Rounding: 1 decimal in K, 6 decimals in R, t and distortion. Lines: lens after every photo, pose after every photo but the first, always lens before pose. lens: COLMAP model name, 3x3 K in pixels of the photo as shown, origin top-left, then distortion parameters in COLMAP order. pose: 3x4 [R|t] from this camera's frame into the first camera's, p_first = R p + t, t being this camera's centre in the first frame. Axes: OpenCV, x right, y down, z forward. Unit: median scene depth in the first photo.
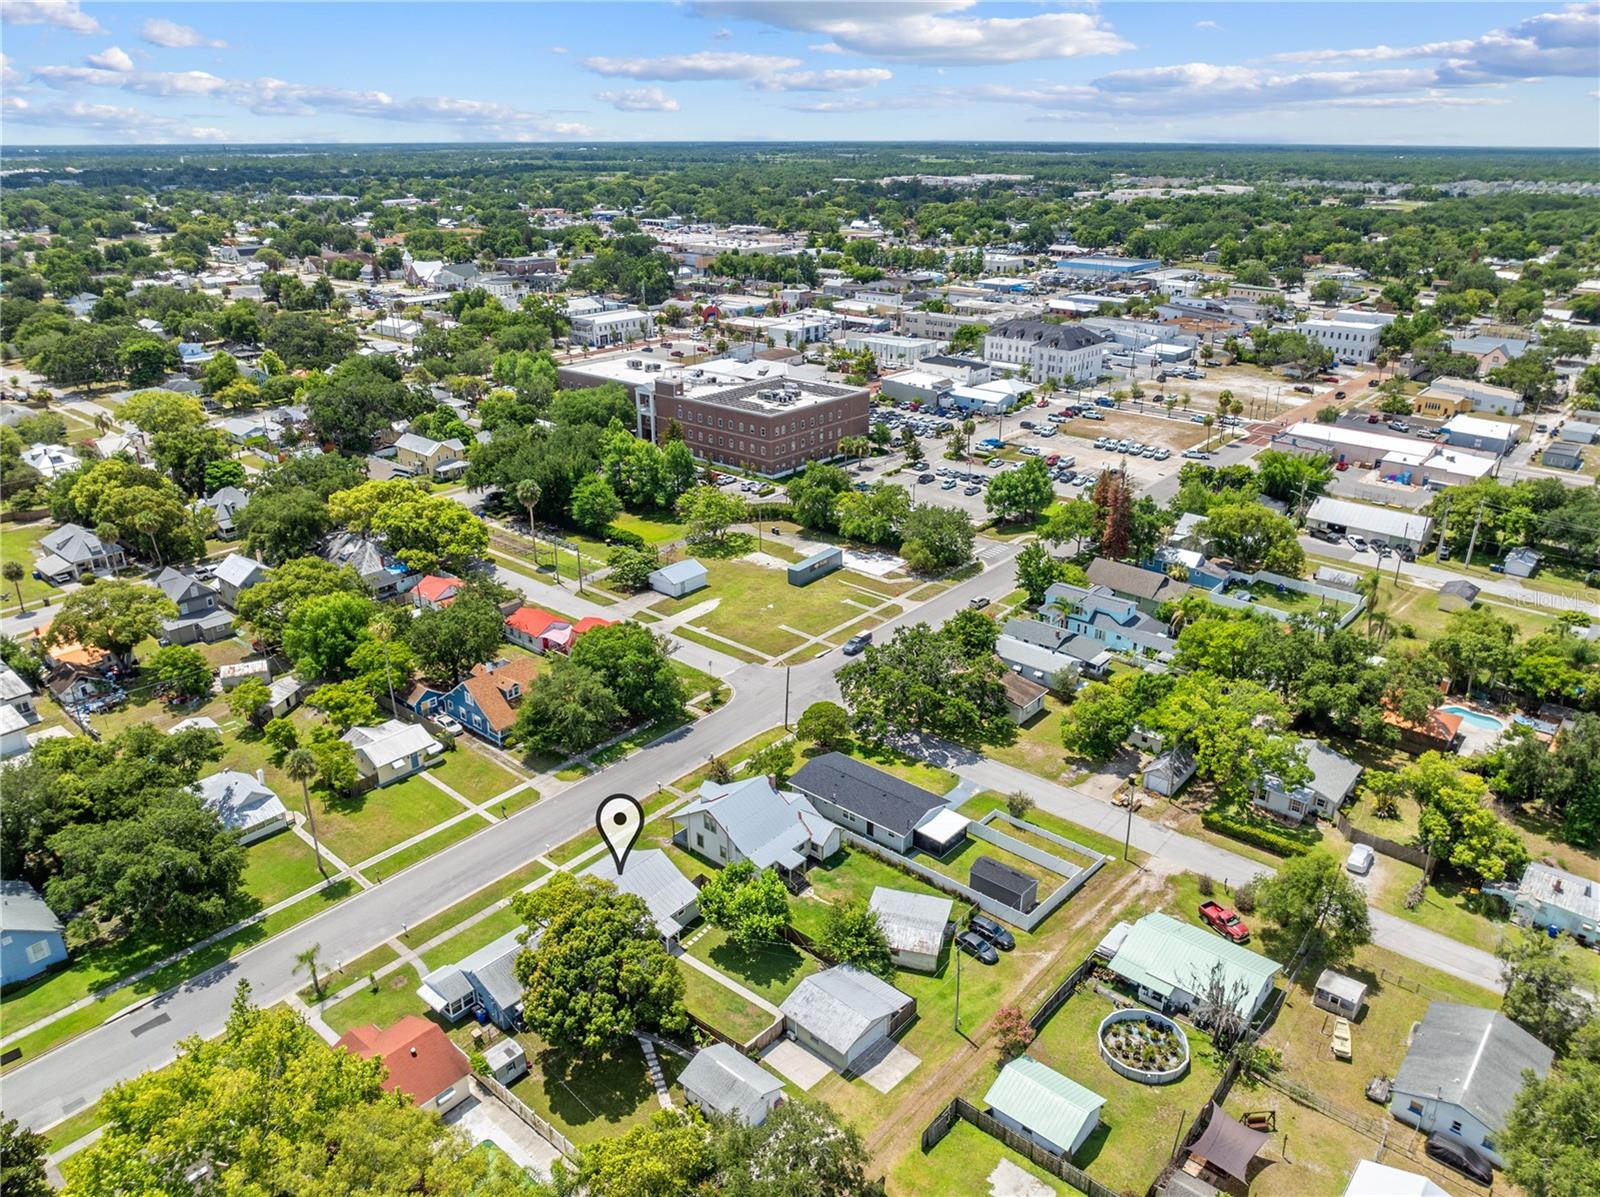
lens RADIAL K [[1126.7, 0, 803.4], [0, 1126.7, 597.6], [0, 0, 1]] dist [-0.031162, -0.007030]
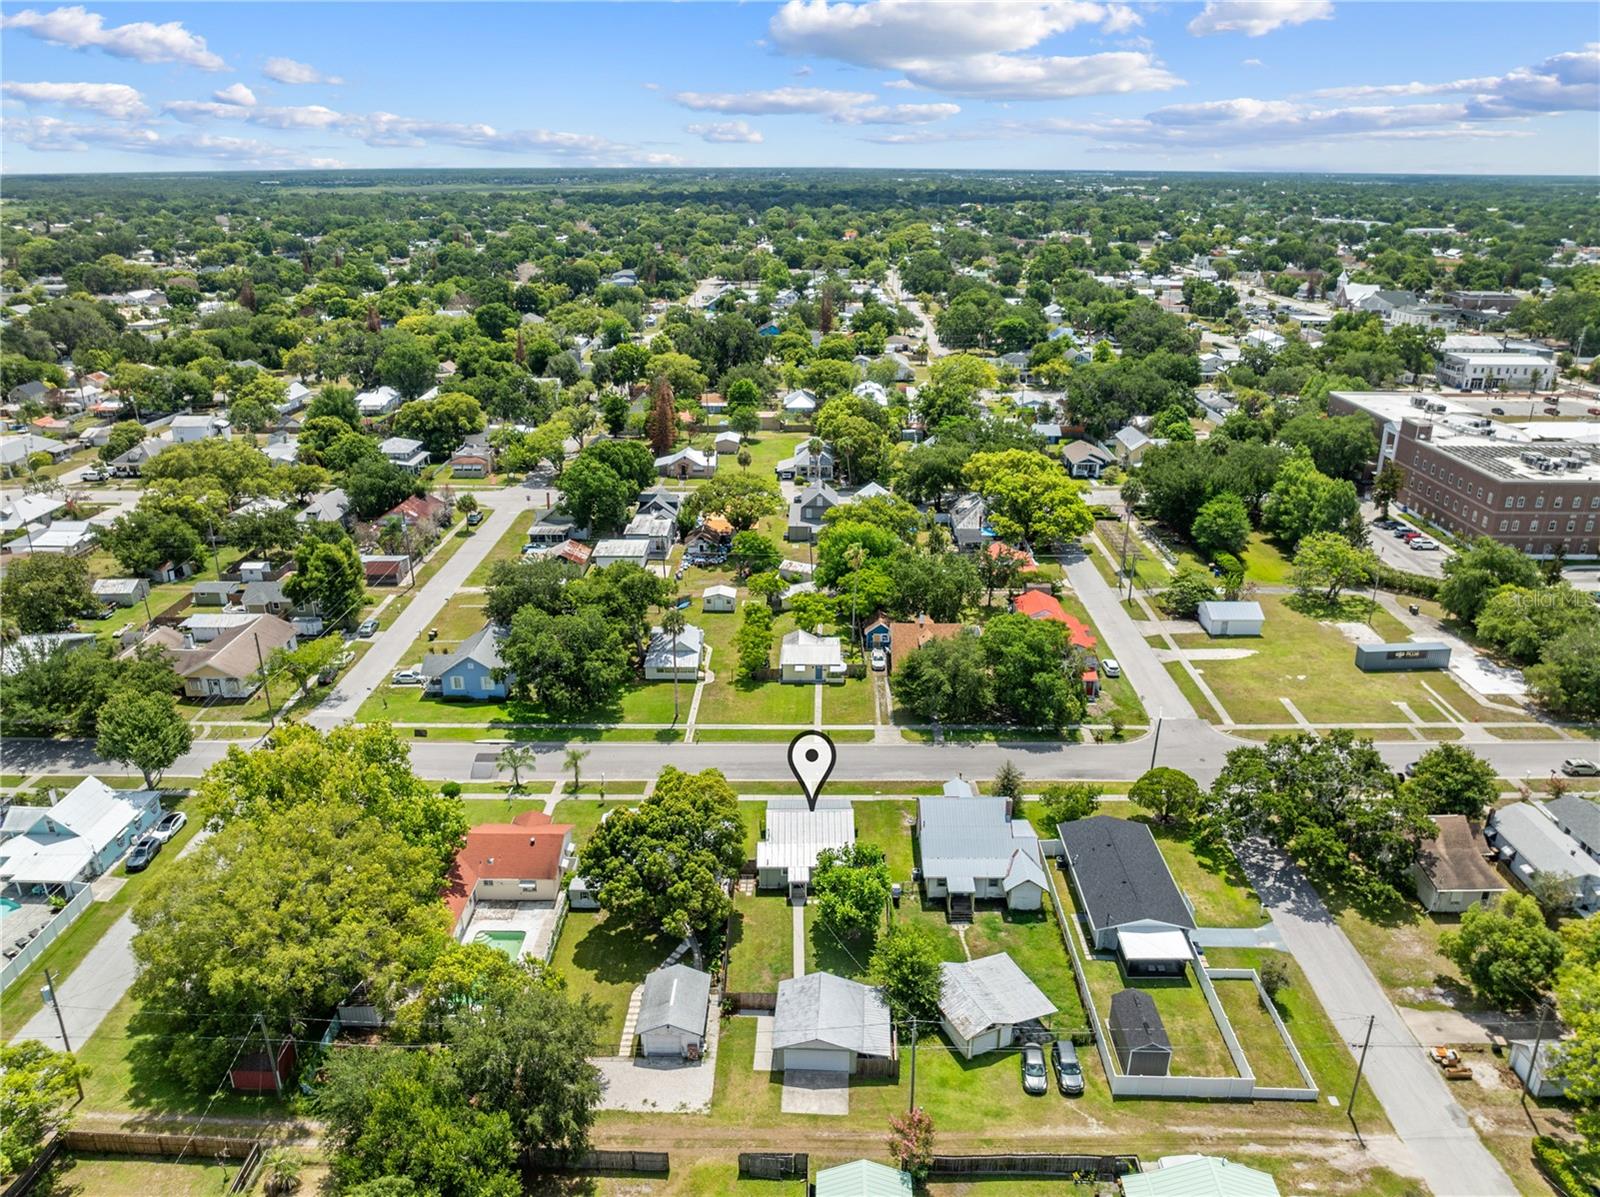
lens RADIAL K [[1126.7, 0, 803.4], [0, 1126.7, 597.6], [0, 0, 1]] dist [-0.031162, -0.007030]
pose [[0.644326, 0.276734, -0.712925, 0.375185], [-0.293549, 0.950316, 0.103579, -0.031614], [0.706168, 0.142540, 0.693548, 0.197902]]
